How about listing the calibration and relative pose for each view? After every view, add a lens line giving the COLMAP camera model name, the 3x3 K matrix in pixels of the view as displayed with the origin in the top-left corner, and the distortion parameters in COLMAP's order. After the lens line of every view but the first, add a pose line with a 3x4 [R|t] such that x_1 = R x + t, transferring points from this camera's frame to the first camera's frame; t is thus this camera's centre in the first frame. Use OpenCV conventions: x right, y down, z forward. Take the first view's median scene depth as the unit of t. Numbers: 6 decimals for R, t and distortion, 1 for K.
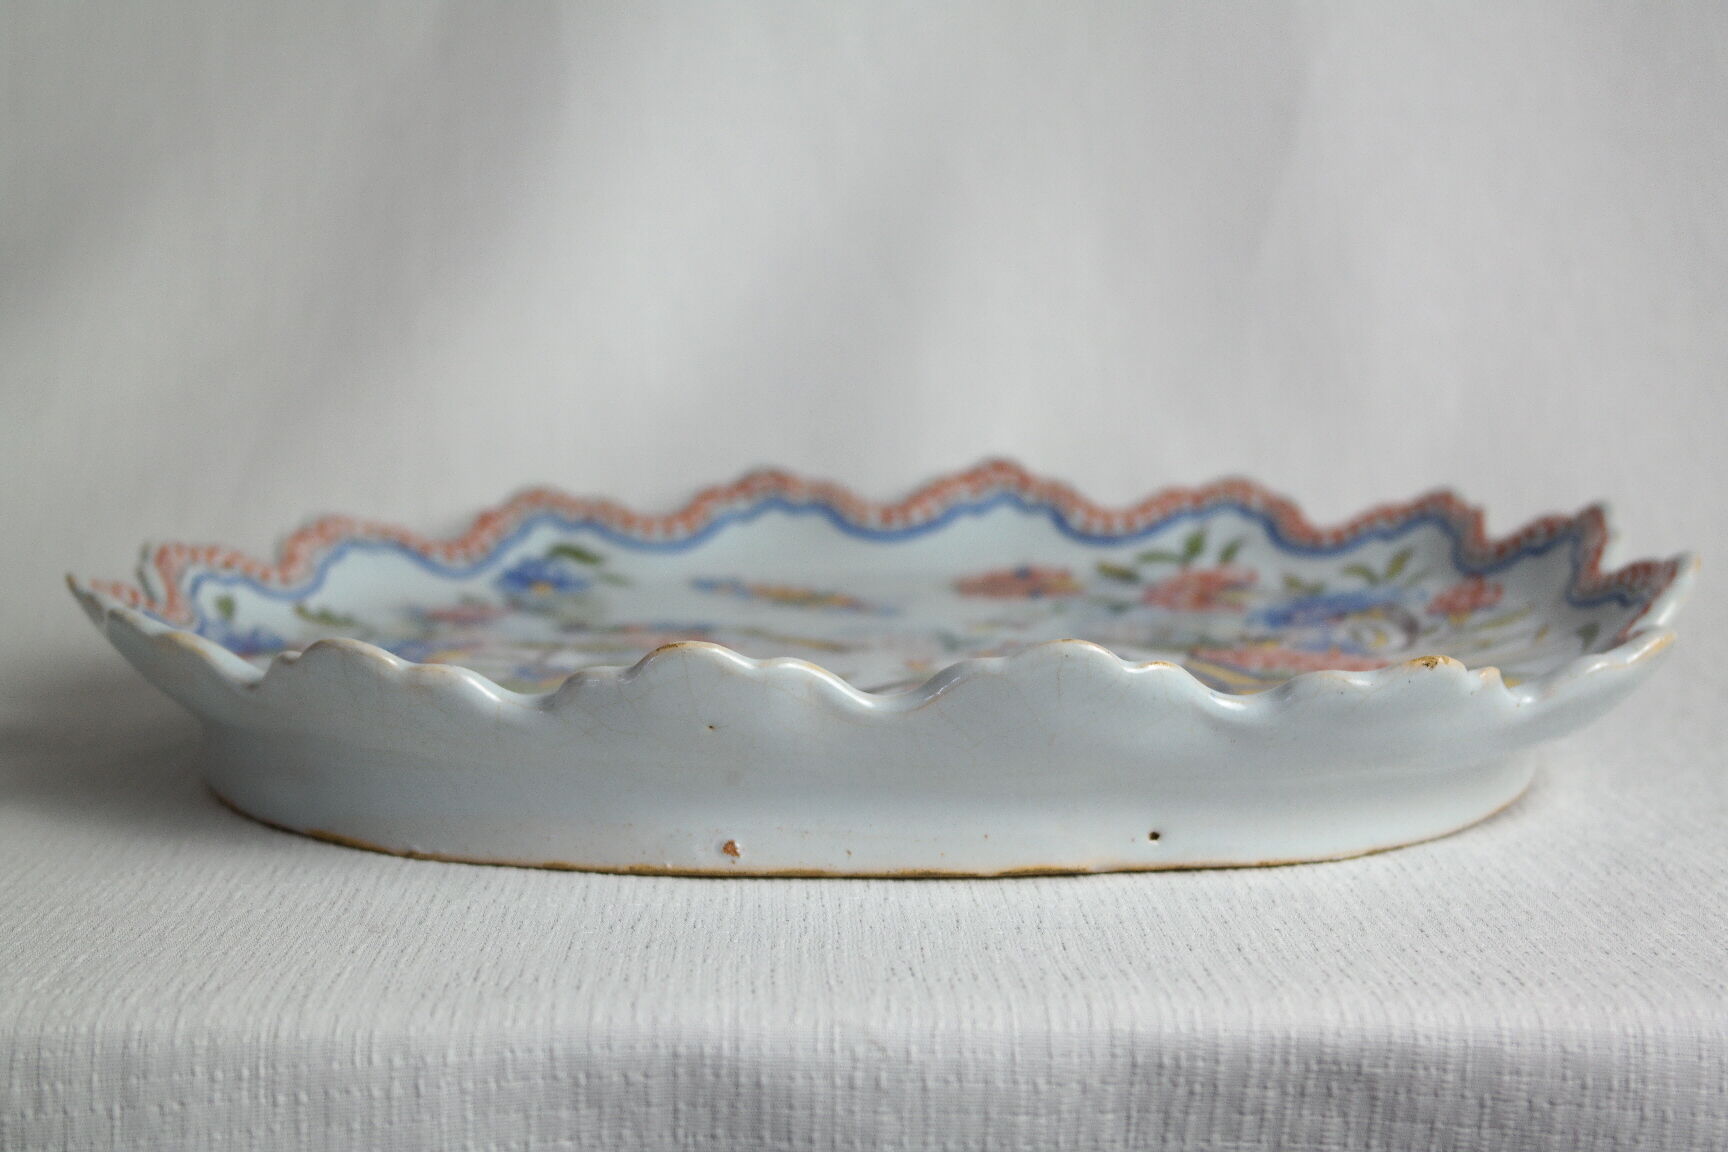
lens RADIAL K [[2557.7, 0, 864.0], [0, 2557.7, 576.0], [0, 0, 1]] dist [-0.037185, -0.027574]
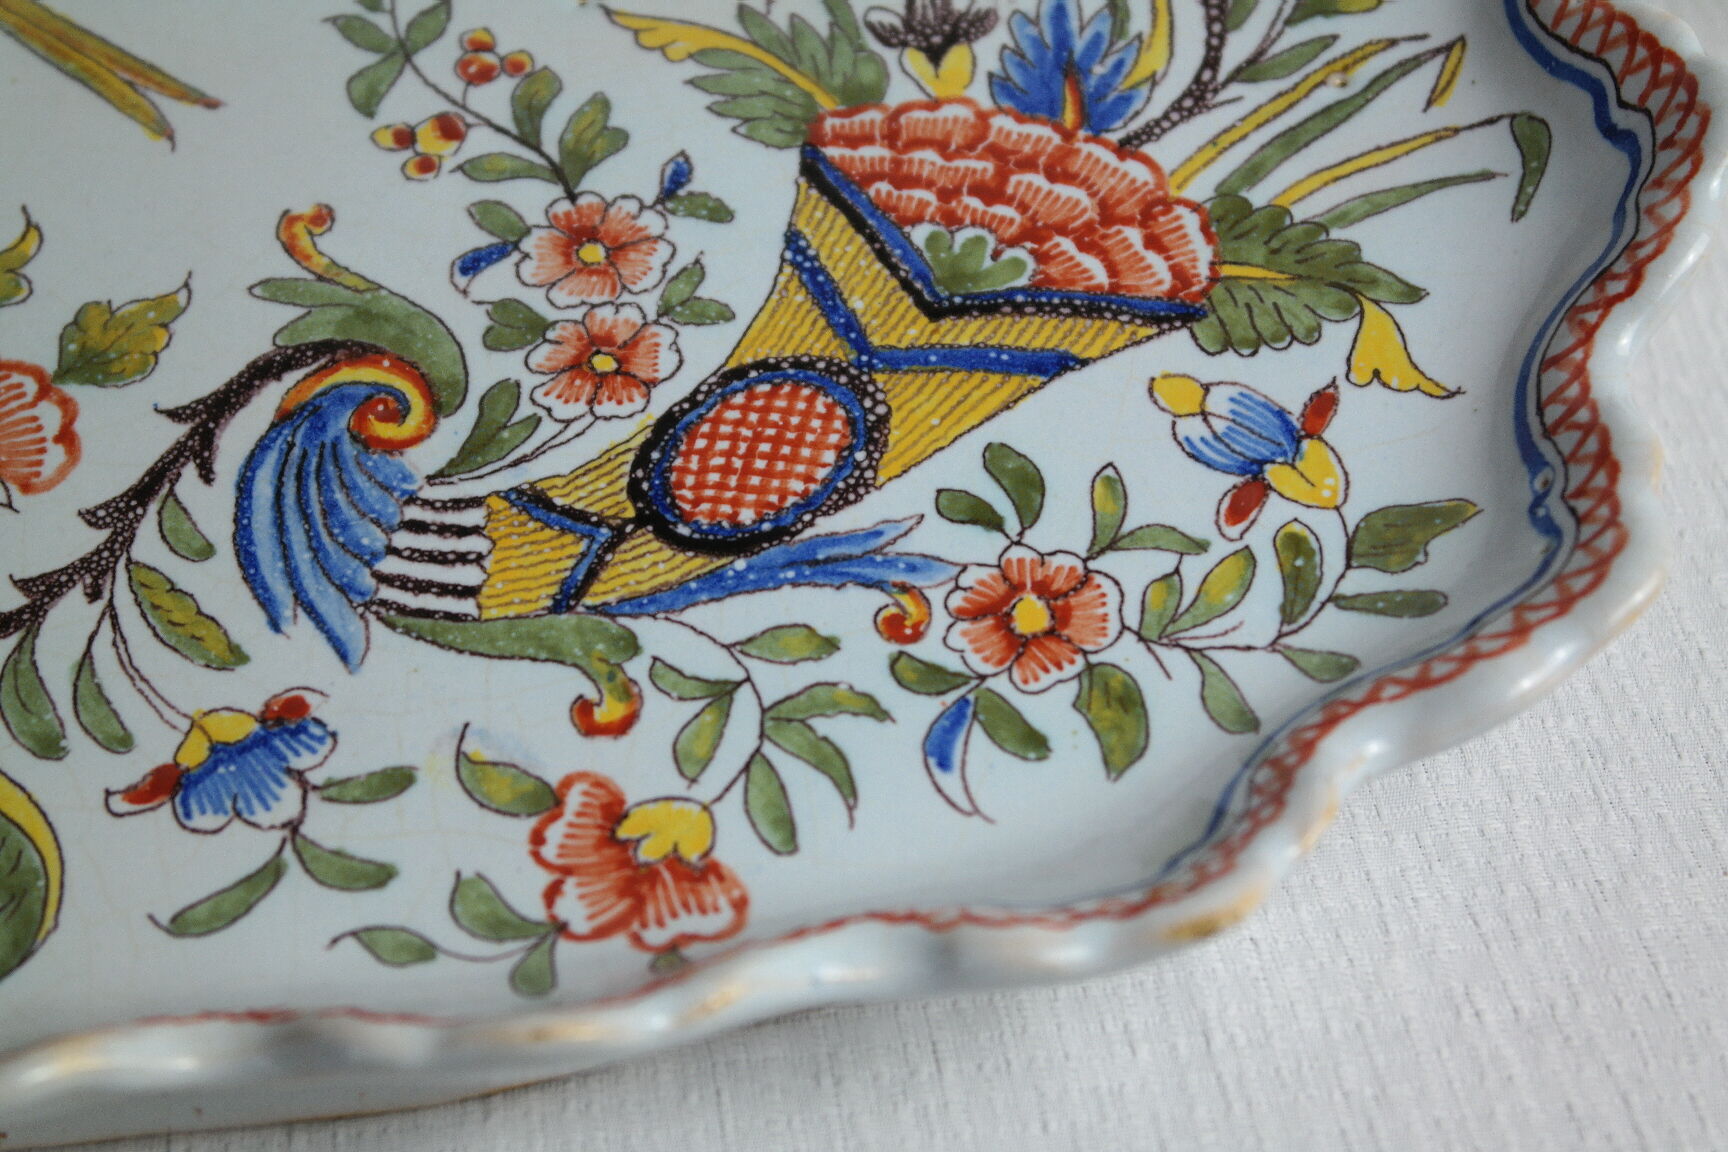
lens RADIAL K [[3450.6, 0, 864.0], [0, 3450.6, 576.0], [0, 0, 1]] dist [0.060672, -0.033841]
pose [[0.993530, -0.092545, 0.065831, 0.074669], [0.018802, 0.705679, 0.708282, -0.382364], [-0.112003, -0.702462, 0.702854, 0.376960]]
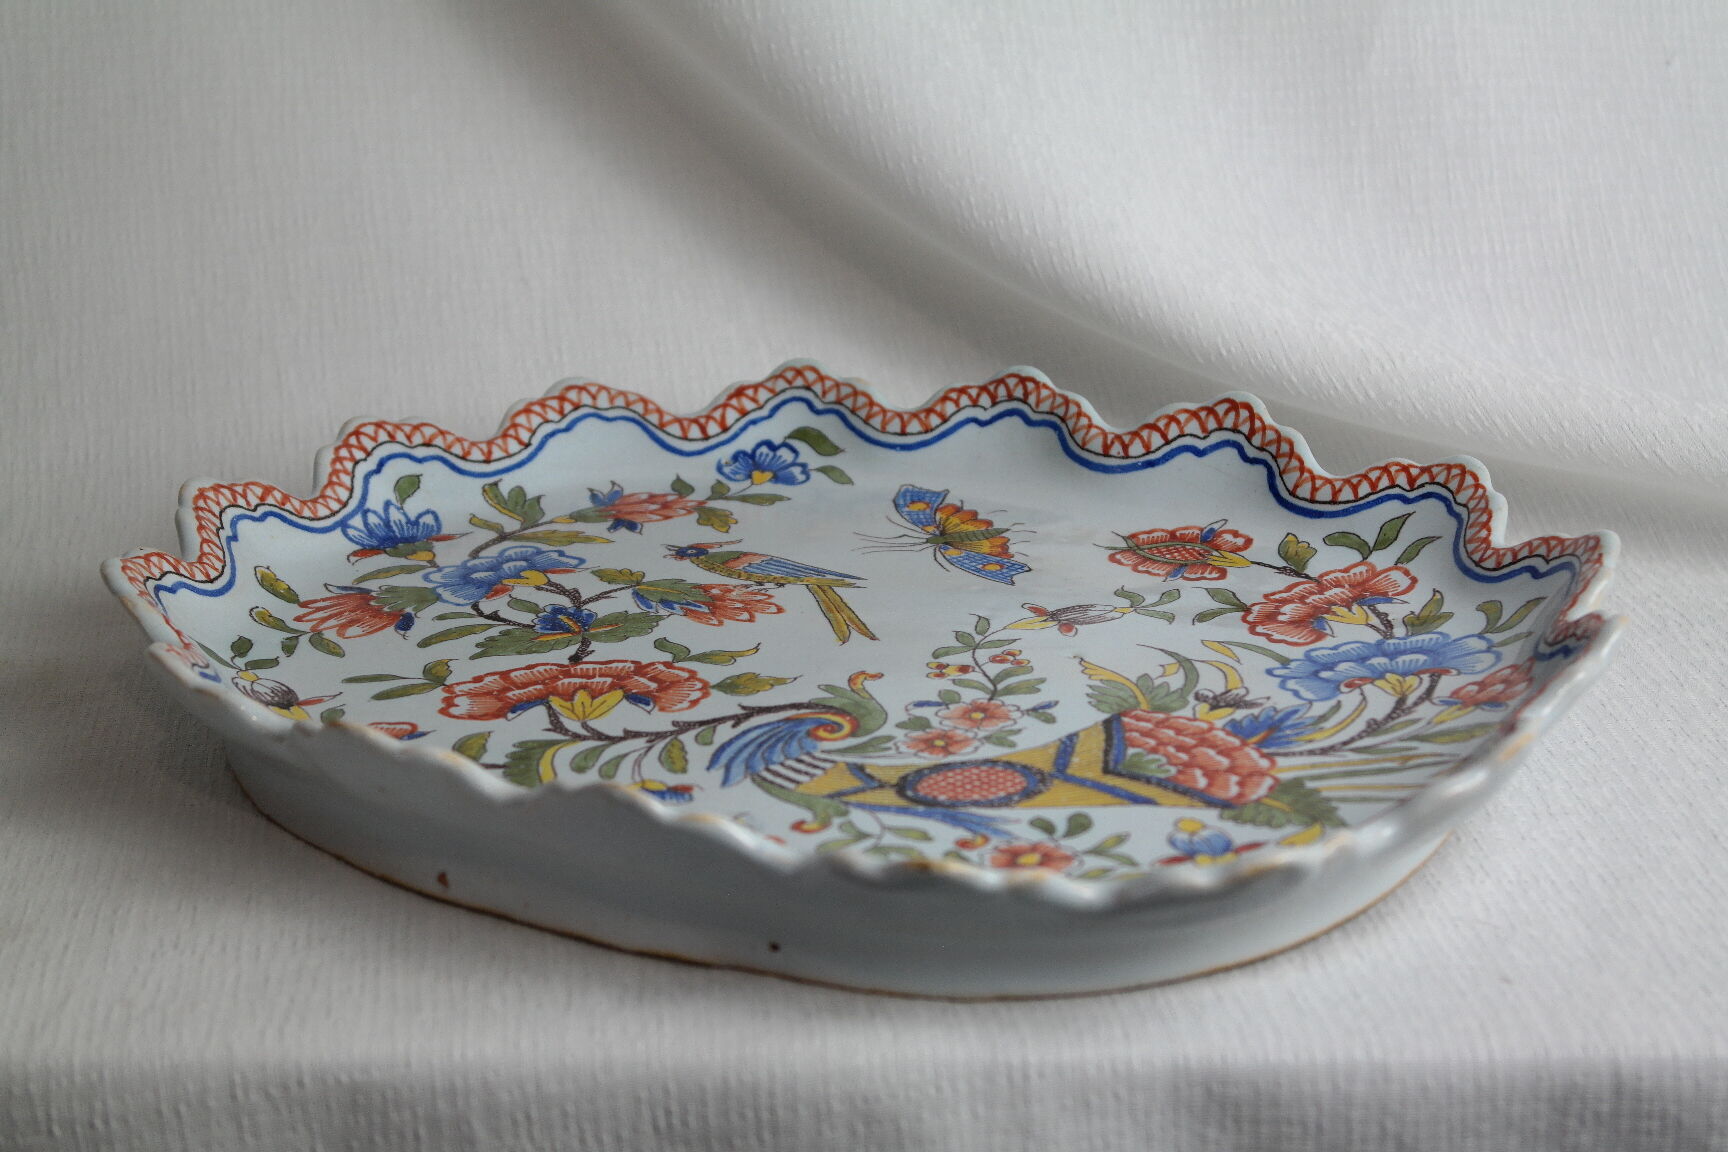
lens RADIAL K [[3299.6, 0, 864.0], [0, 3299.6, 576.0], [0, 0, 1]] dist [0.040786, 0.001949]
pose [[0.855763, 0.167267, -0.489583, 0.588103], [-0.062207, 0.972696, 0.223590, -0.266886], [0.513615, -0.160885, 0.842803, -0.092255]]
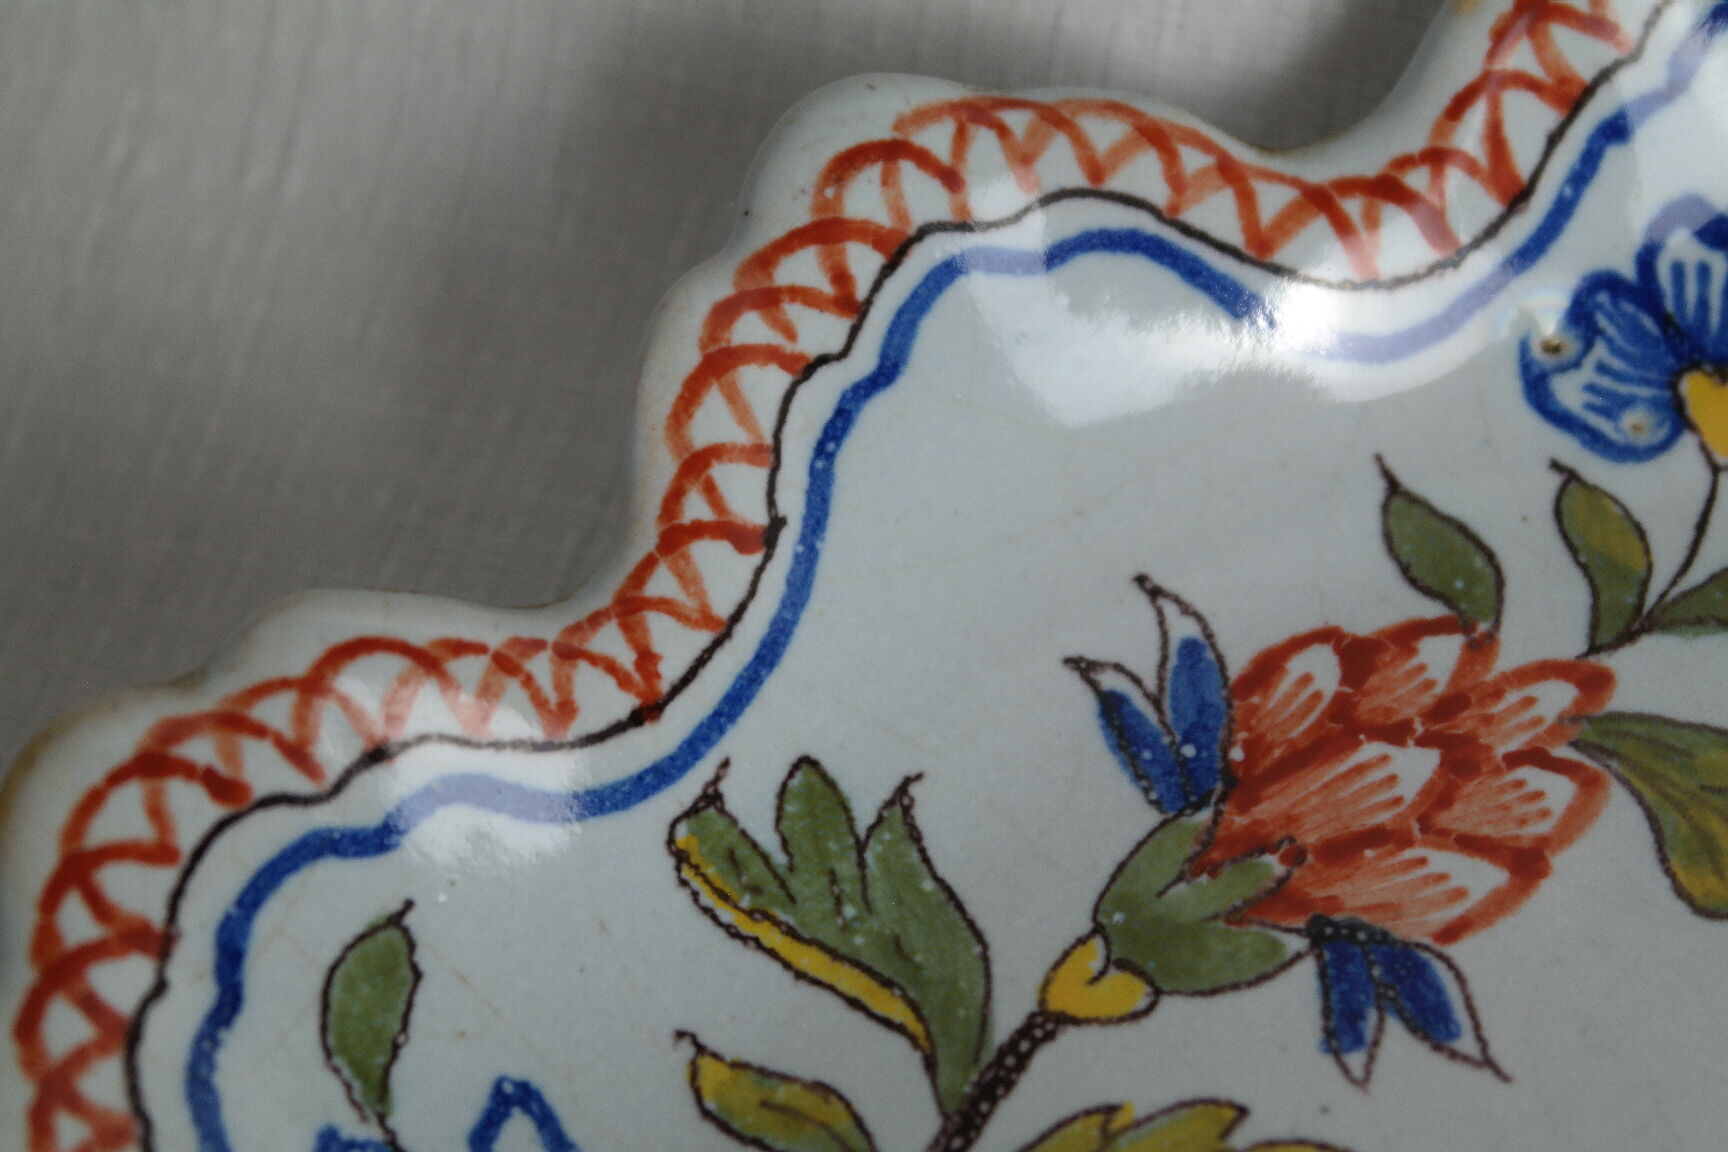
lens RADIAL K [[3330.2, 0, 862.7], [0, 3330.2, 551.3], [0, 0, 1]] dist [0.046933, 0.084030]
pose [[0.951098, 0.200486, -0.234986, -0.134124], [0.036967, 0.681398, 0.730979, -0.235768], [0.306671, -0.703919, 0.640665, 0.804889]]
